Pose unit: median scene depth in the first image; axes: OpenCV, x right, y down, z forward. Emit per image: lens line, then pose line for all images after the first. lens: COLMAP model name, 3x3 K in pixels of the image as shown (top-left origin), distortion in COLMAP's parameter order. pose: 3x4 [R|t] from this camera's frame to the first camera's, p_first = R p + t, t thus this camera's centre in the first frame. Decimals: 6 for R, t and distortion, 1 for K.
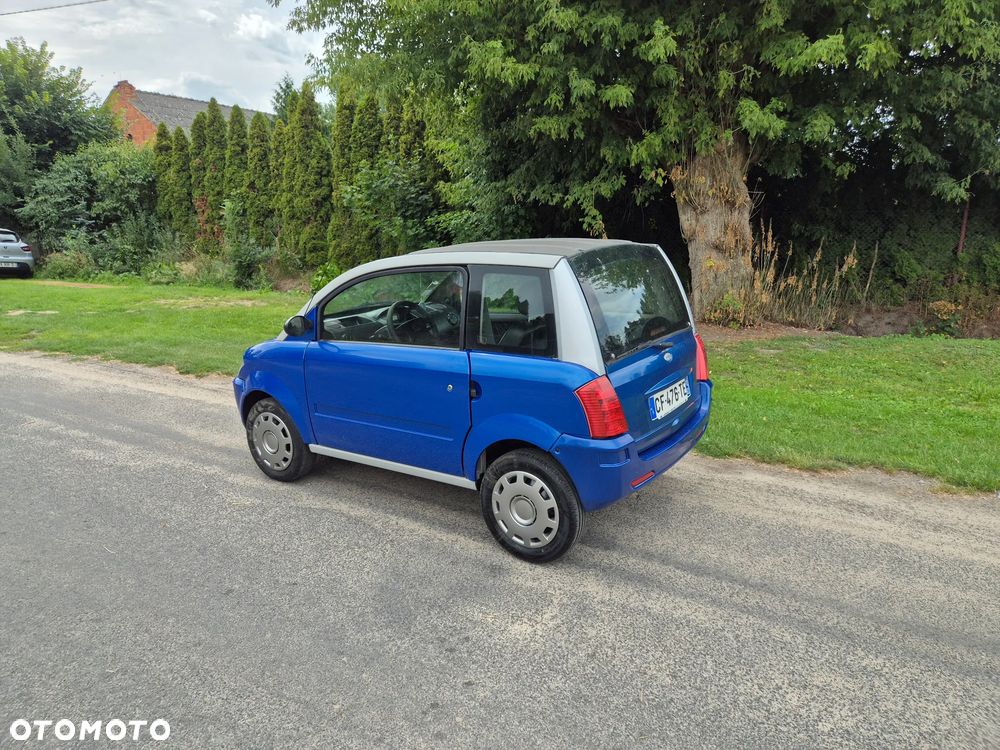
lens RADIAL K [[664.4, 0, 501.8], [0, 664.4, 363.3], [0, 0, 1]] dist [0.070593, -0.060547]
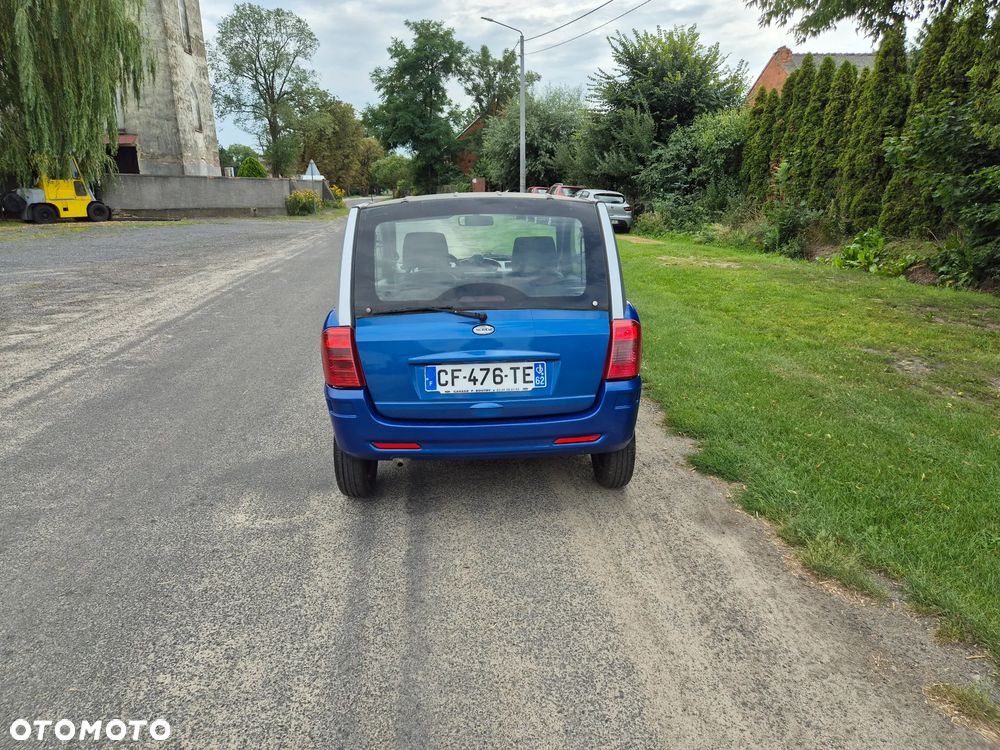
lens RADIAL K [[669.2, 0, 502.0], [0, 669.2, 365.9], [0, 0, 1]] dist [0.070976, -0.058314]
pose [[0.597368, 0.202617, -0.775949, 0.319355], [-0.161694, 0.978117, 0.130927, -0.027519], [0.785497, 0.047255, 0.617058, 0.163783]]
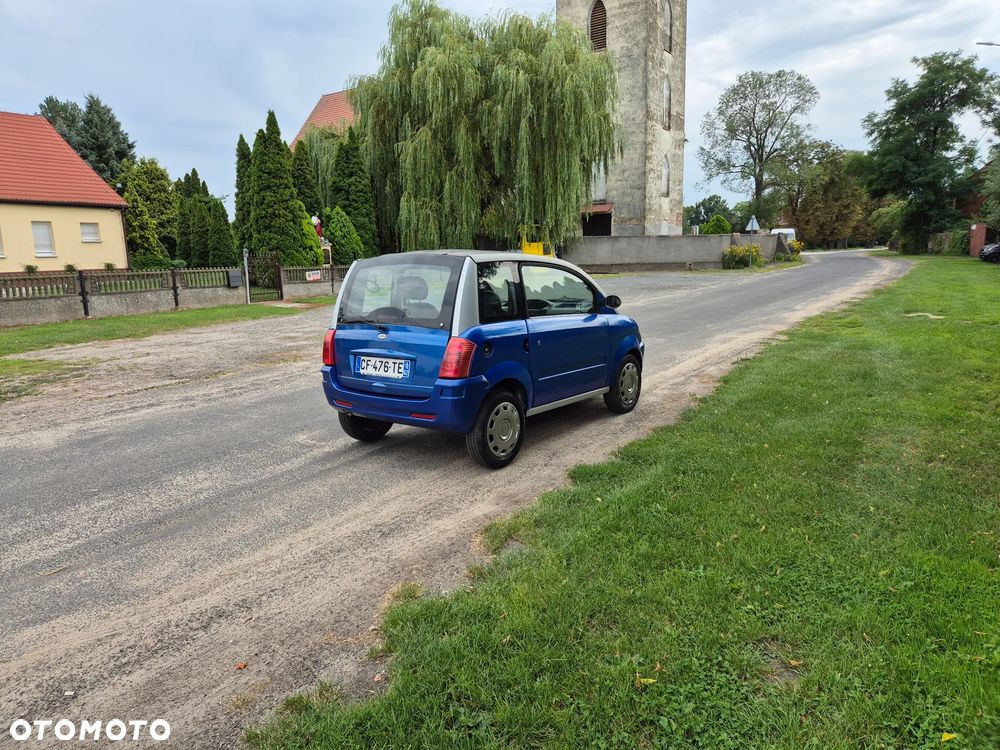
lens RADIAL K [[670.4, 0, 500.1], [0, 670.4, 362.5], [0, 0, 1]] dist [0.071883, -0.061454]
pose [[-0.063709, 0.166886, -0.983916, 0.537976], [-0.183314, 0.967186, 0.175918, -0.082321], [0.980988, 0.191574, -0.031025, 0.435191]]
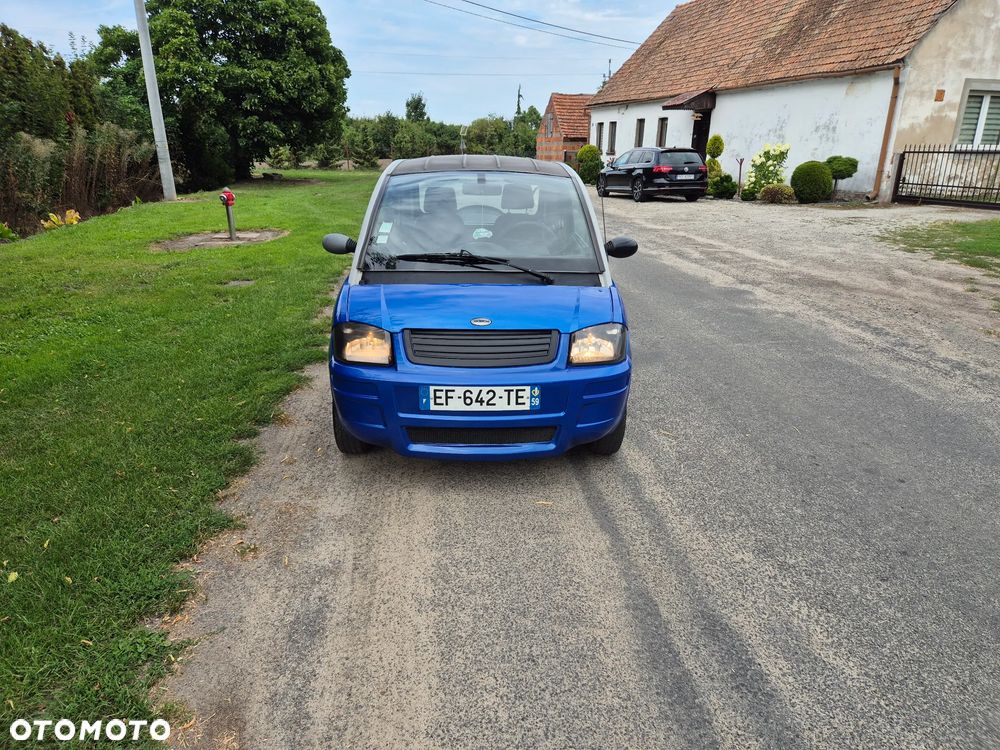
lens RADIAL K [[666.0, 0, 495.8], [0, 666.0, 369.2], [0, 0, 1]] dist [0.070948, -0.058605]
pose [[-0.584464, -0.251184, 0.771563, -0.376907], [0.168407, 0.892624, 0.418165, -0.127291], [-0.793751, 0.374339, -0.479405, 0.632516]]
